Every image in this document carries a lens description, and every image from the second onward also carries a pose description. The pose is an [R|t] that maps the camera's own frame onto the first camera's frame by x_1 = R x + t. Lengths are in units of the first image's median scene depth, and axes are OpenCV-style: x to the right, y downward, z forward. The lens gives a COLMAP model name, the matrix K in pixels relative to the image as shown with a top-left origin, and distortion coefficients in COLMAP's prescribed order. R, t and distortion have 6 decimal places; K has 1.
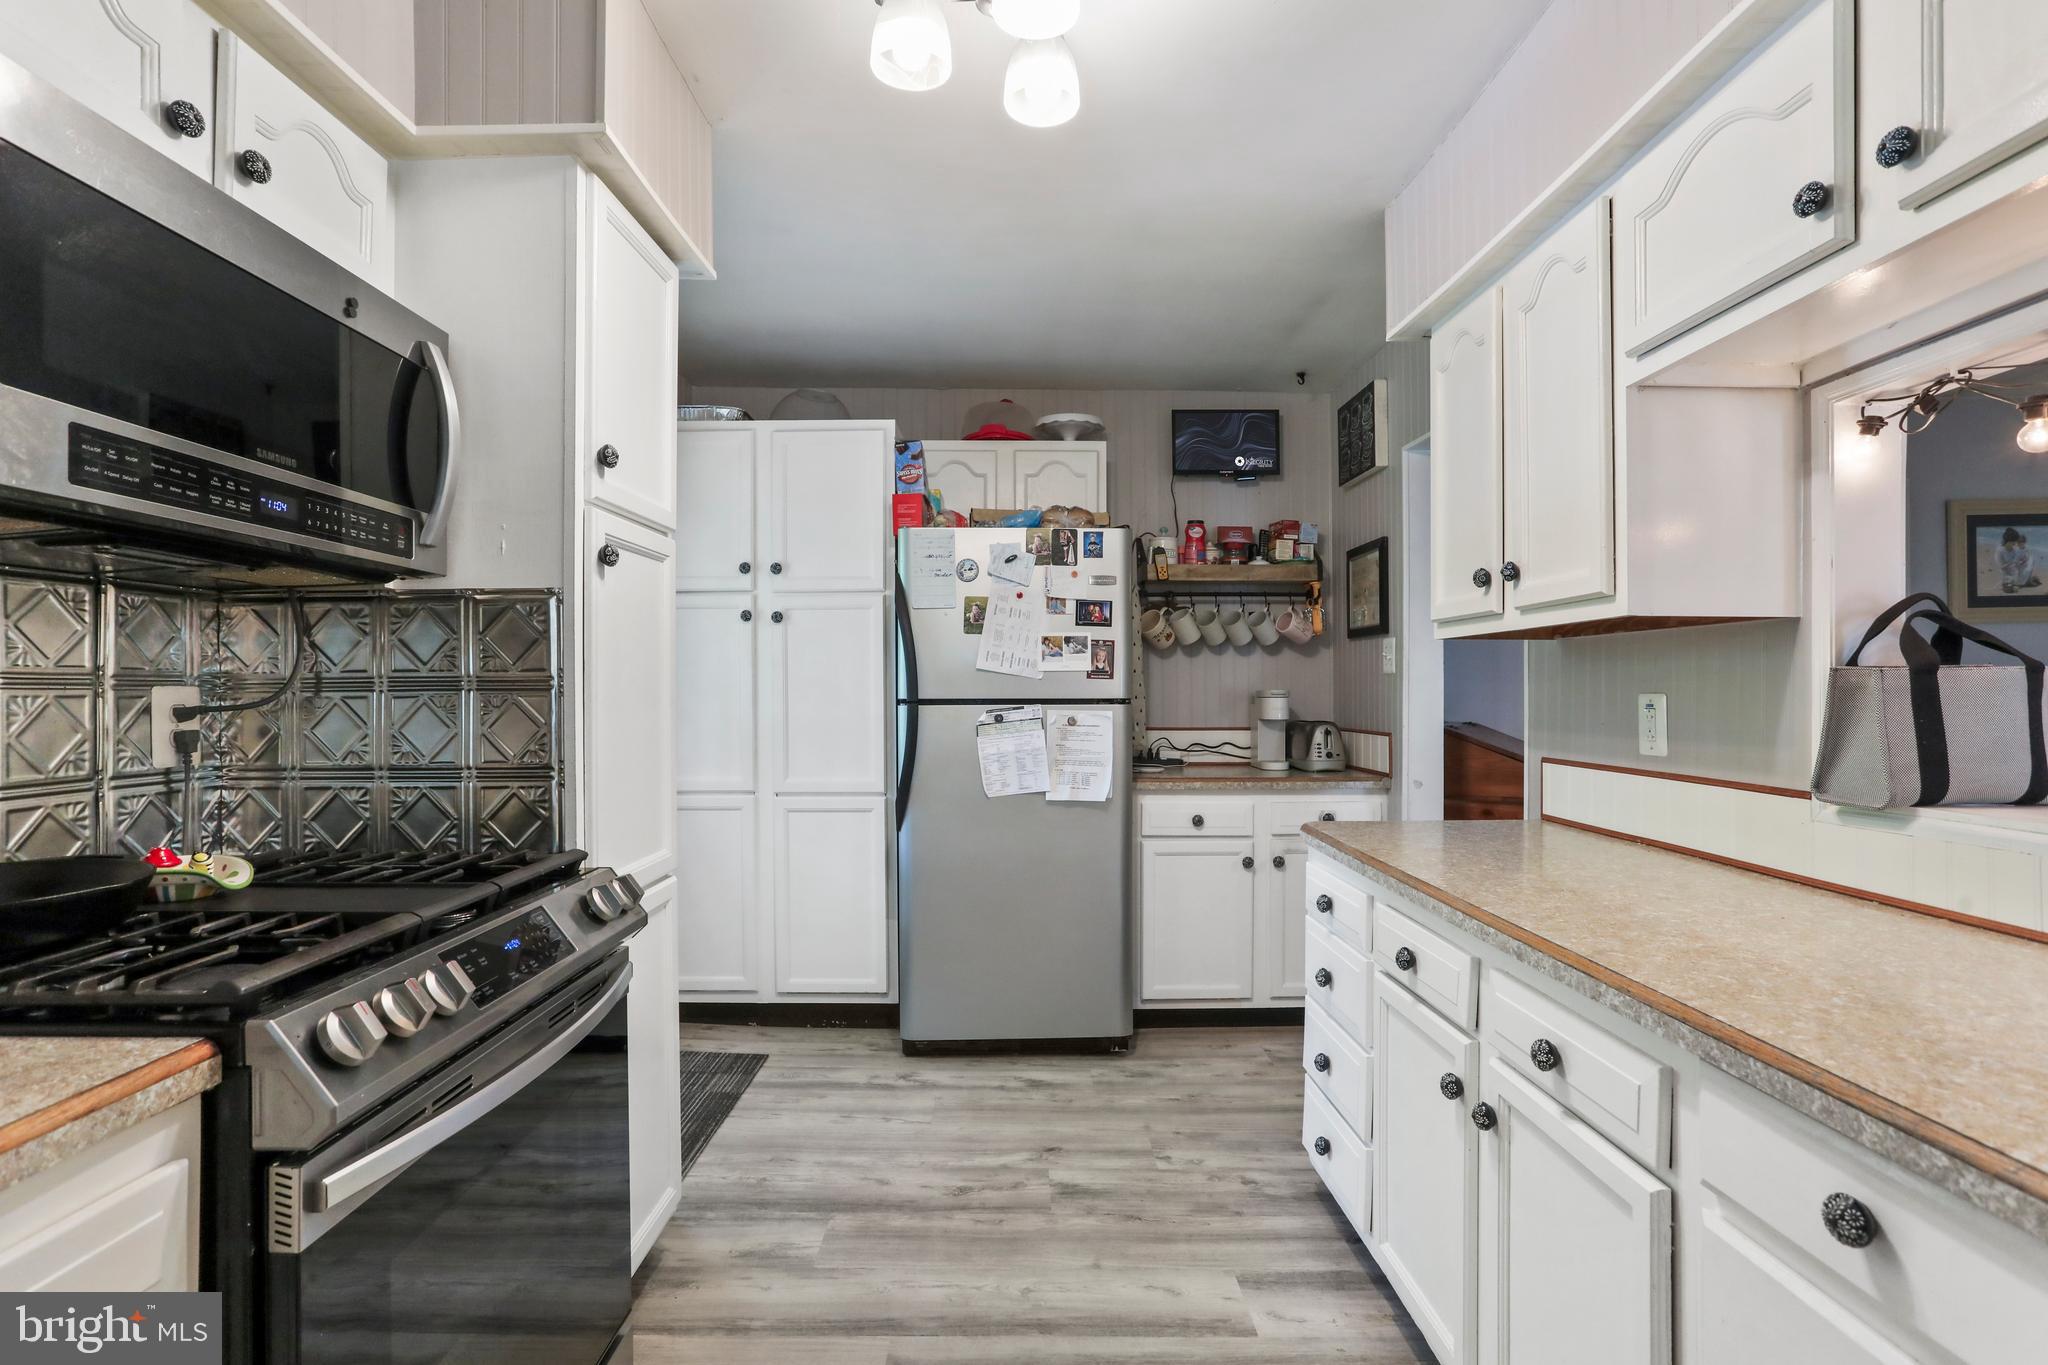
lens RADIAL K [[996.5, 0, 1024.0], [0, 996.5, 682.5], [0, 0, 1]] dist [-0.061897, 0.036805]
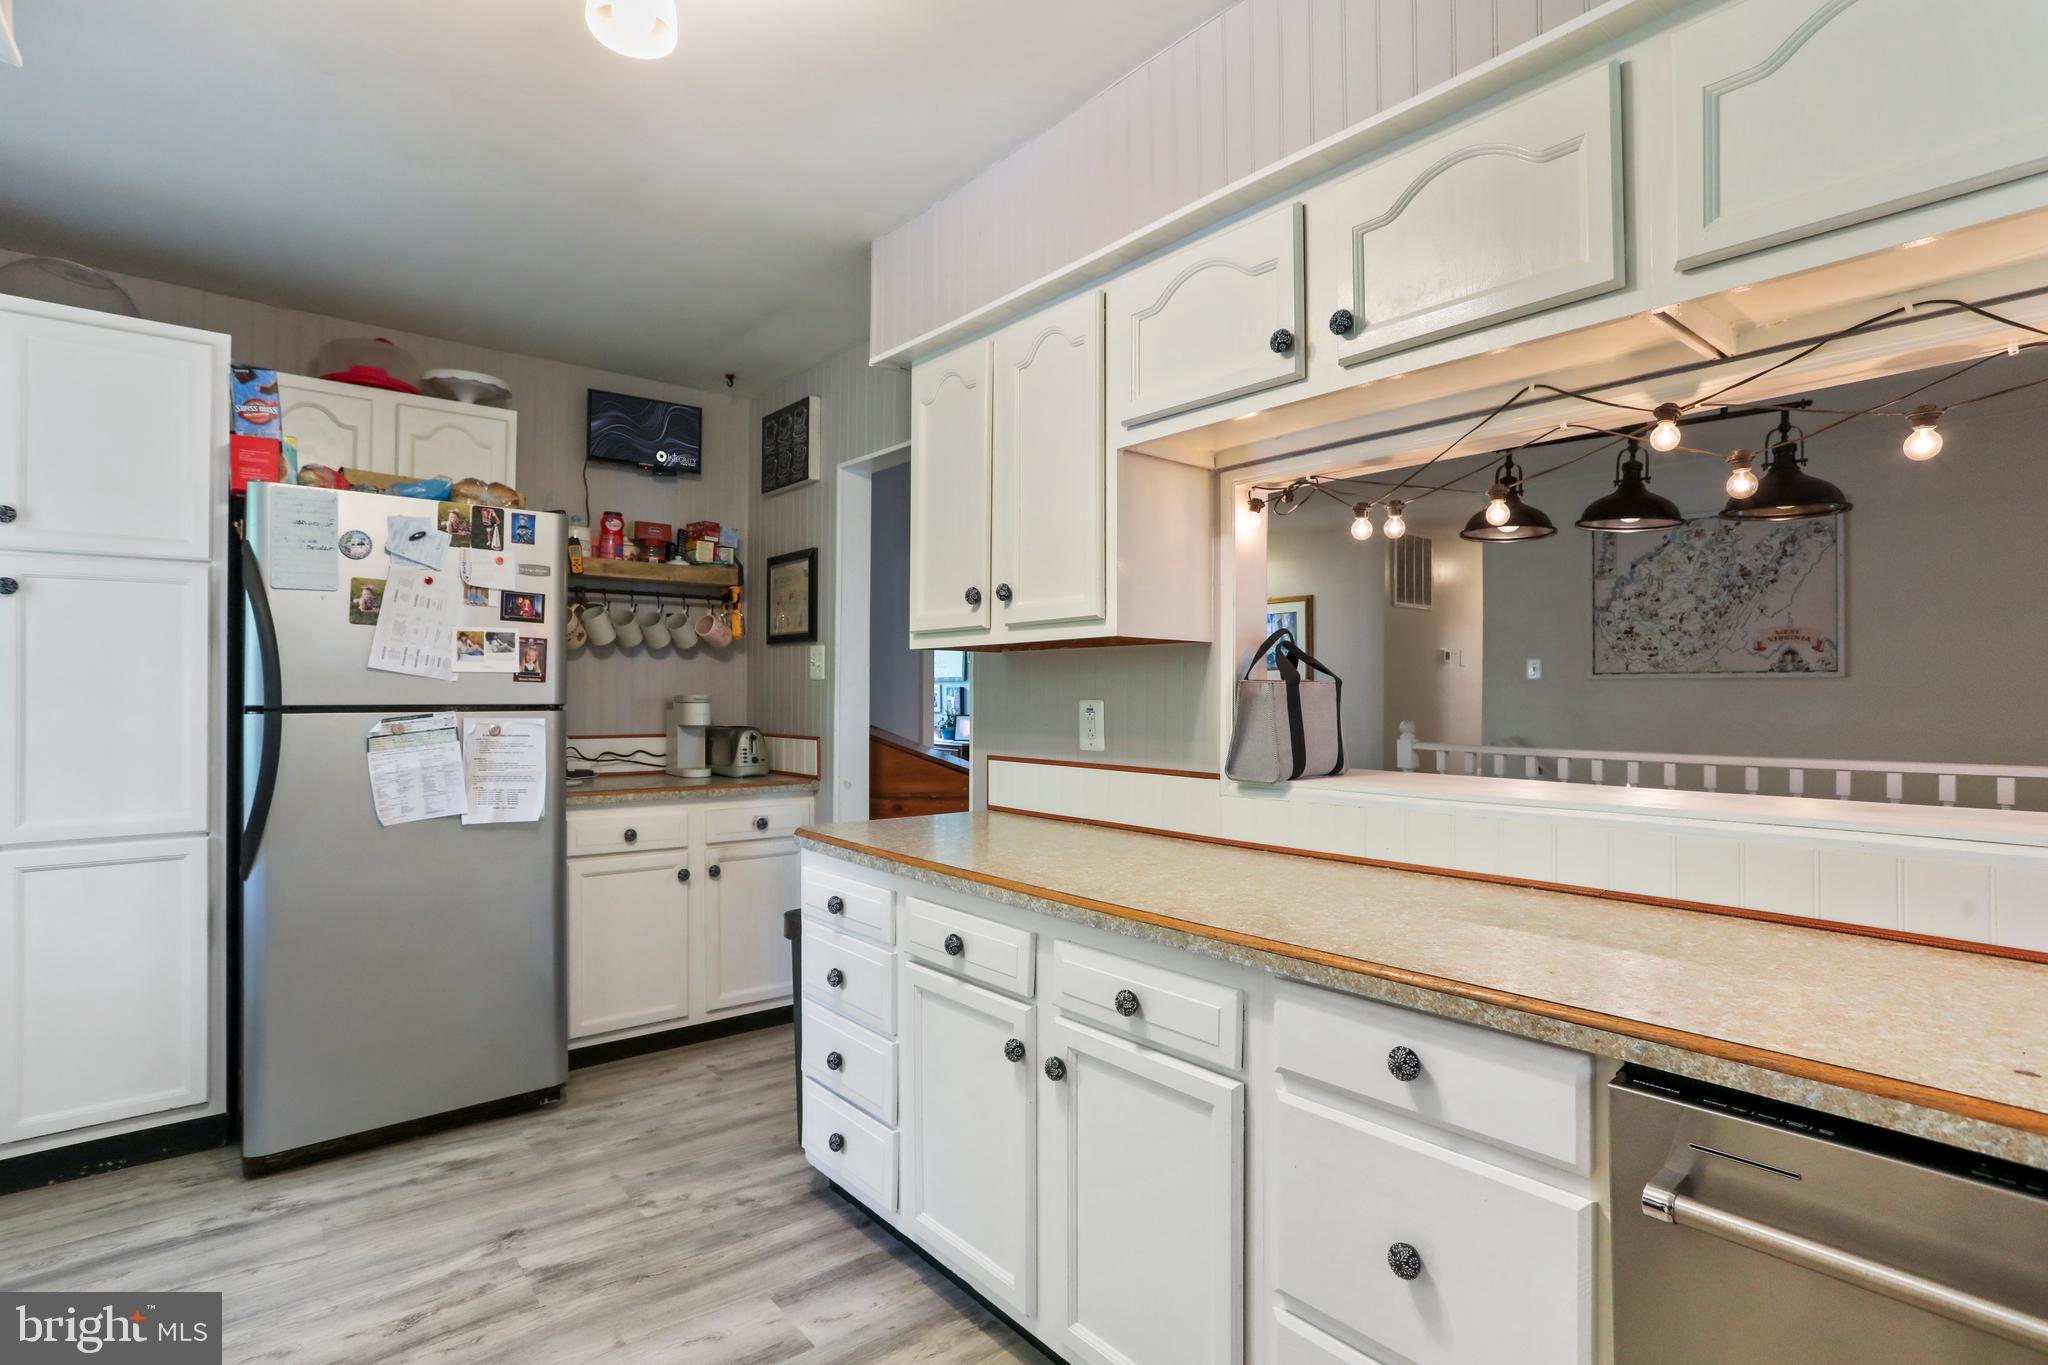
lens RADIAL K [[996.5, 0, 1024.0], [0, 996.5, 682.5], [0, 0, 1]] dist [-0.061897, 0.036805]
pose [[0.779628, 0.010265, 0.626159, -0.133687], [-0.007554, 0.999947, -0.006988, -0.000585], [-0.626197, 0.000718, 0.779664, 0.055134]]
